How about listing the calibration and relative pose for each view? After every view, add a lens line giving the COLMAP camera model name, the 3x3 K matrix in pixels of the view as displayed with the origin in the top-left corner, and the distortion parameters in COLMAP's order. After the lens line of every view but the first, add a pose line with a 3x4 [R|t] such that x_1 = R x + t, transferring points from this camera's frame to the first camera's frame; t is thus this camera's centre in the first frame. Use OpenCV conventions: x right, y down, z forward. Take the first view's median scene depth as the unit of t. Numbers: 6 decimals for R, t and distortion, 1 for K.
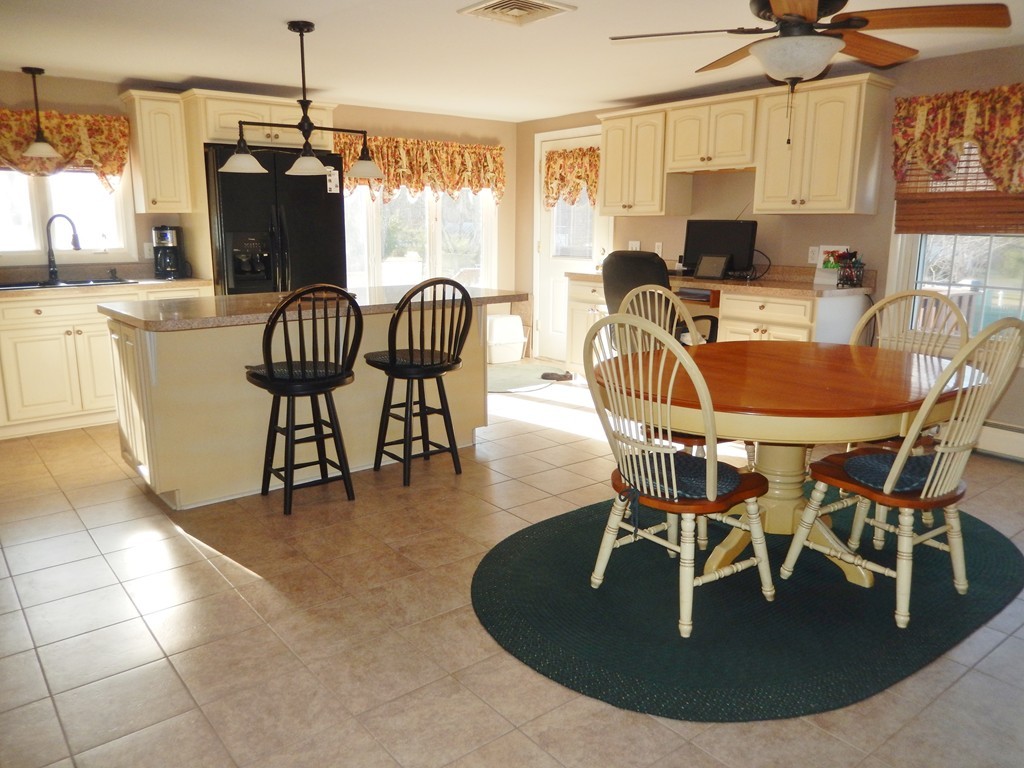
lens RADIAL K [[770.9, 0, 529.7], [0, 770.9, 405.4], [0, 0, 1]] dist [-0.036231, -0.000091]
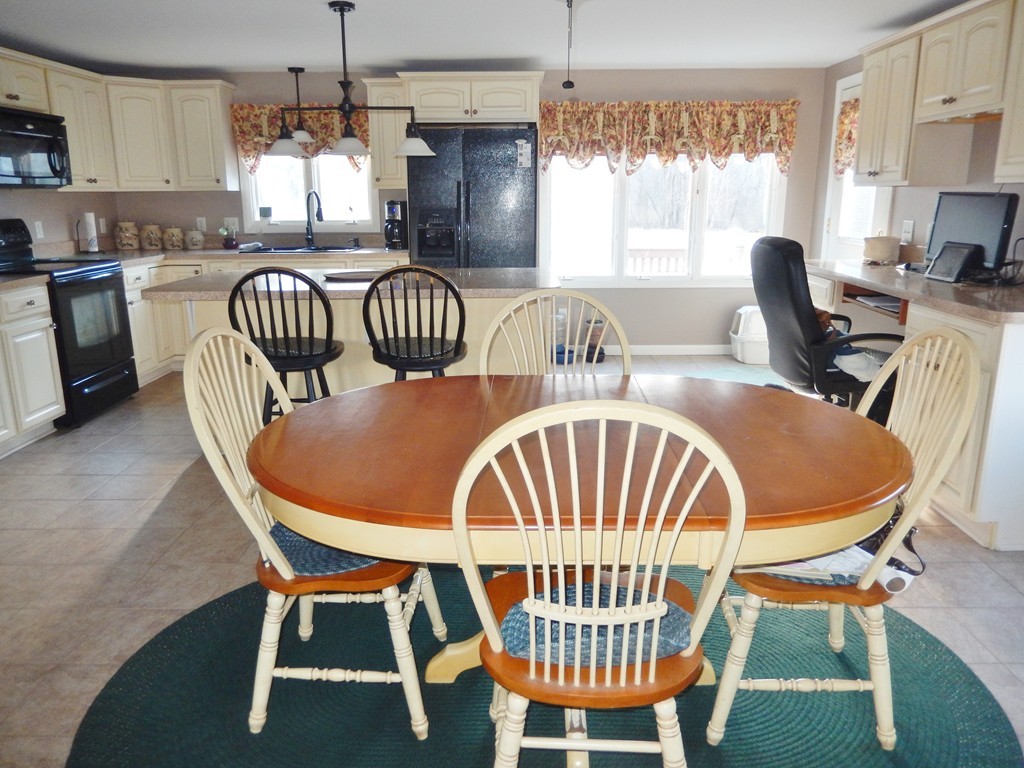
lens RADIAL K [[785.4, 0, 496.7], [0, 785.4, 382.4], [0, 0, 1]] dist [-0.001664, -0.005824]
pose [[0.758907, 0.146271, -0.634558, 0.399905], [-0.139929, 0.988314, 0.060465, -0.067544], [0.635987, 0.042906, 0.770506, 0.239547]]
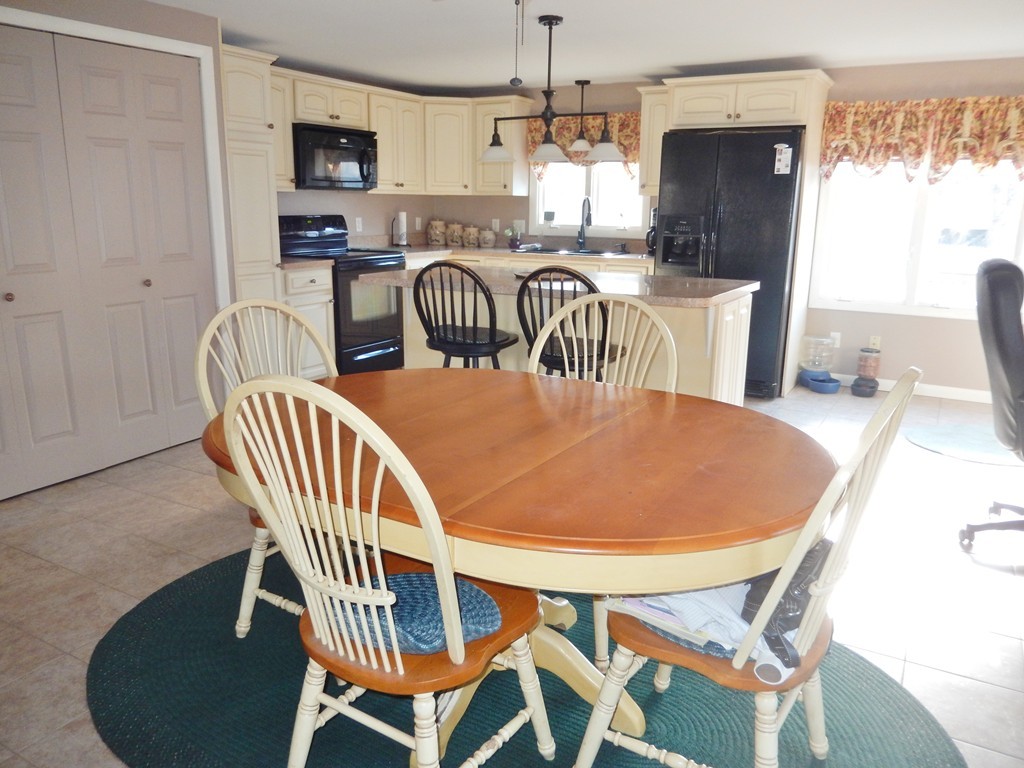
lens RADIAL K [[771.3, 0, 486.1], [0, 771.3, 380.7], [0, 0, 1]] dist [-0.011362, -0.010716]
pose [[0.336679, 0.213990, -0.916982, 0.520550], [-0.223636, 0.964143, 0.142885, -0.099853], [0.914677, 0.156963, 0.372462, 0.406268]]
